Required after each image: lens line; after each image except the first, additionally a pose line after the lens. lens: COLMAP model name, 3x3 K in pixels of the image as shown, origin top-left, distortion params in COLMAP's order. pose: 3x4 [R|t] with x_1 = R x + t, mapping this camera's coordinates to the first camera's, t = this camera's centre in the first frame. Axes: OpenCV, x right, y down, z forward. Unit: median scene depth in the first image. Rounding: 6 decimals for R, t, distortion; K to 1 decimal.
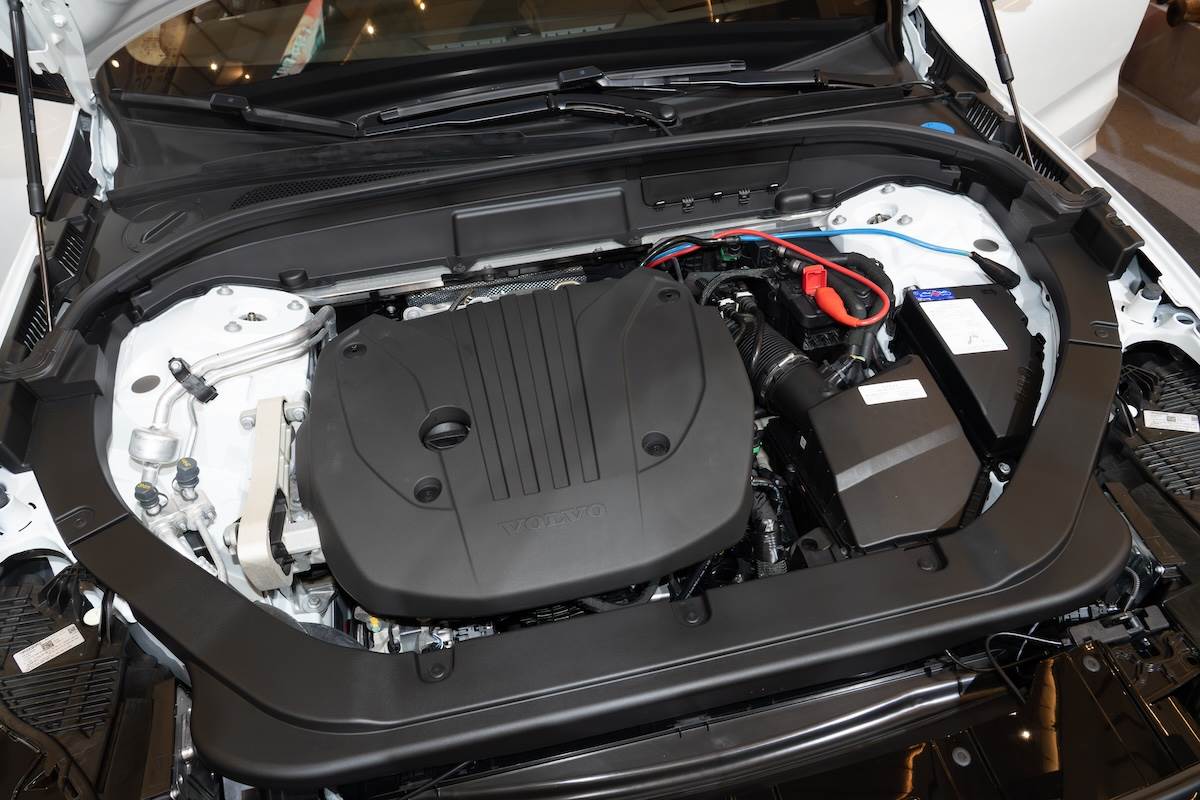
lens RADIAL K [[784.1, 0, 600.0], [0, 784.1, 400.0], [0, 0, 1]] dist [0.064569, 0.000382]
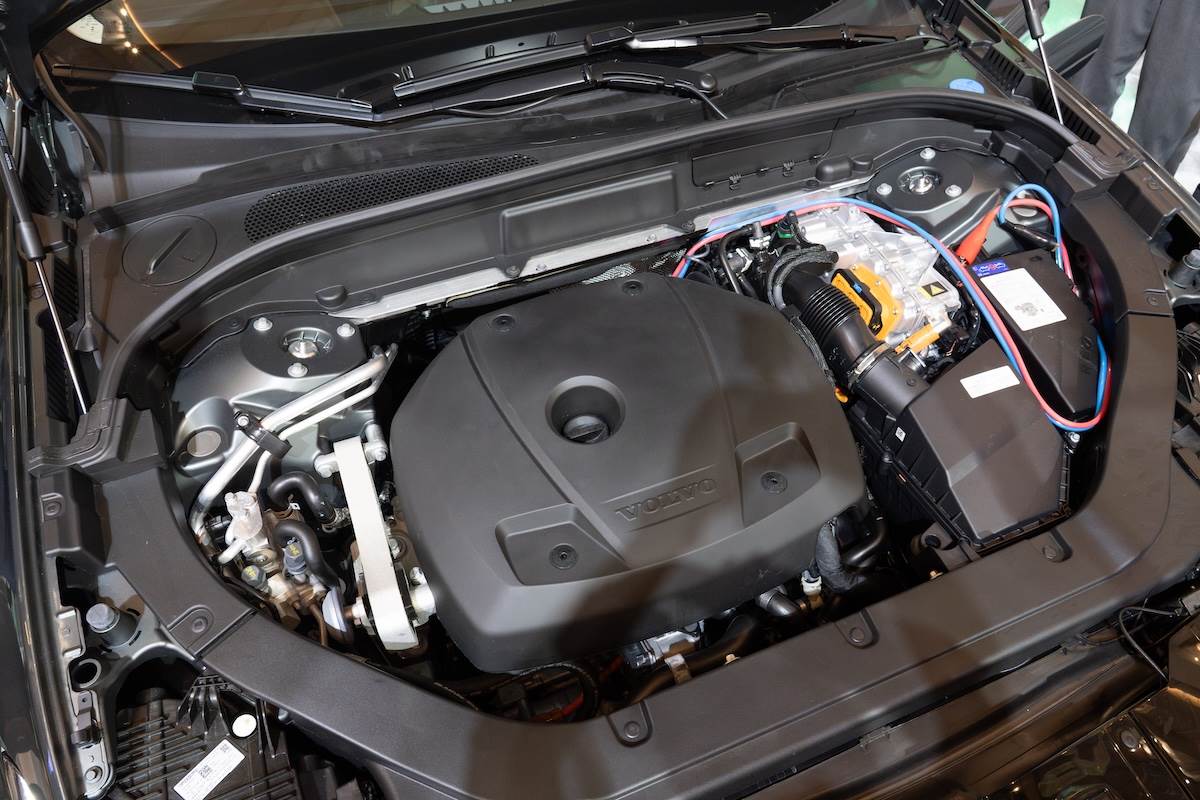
lens RADIAL K [[784.1, 0, 600.0], [0, 784.1, 400.0], [0, 0, 1]] dist [0.064569, 0.000382]
pose [[0.982764, -0.097516, 0.157053, -0.233425], [0.076499, 0.987926, 0.134721, -0.131910], [-0.168295, -0.120385, 0.978358, 0.057841]]
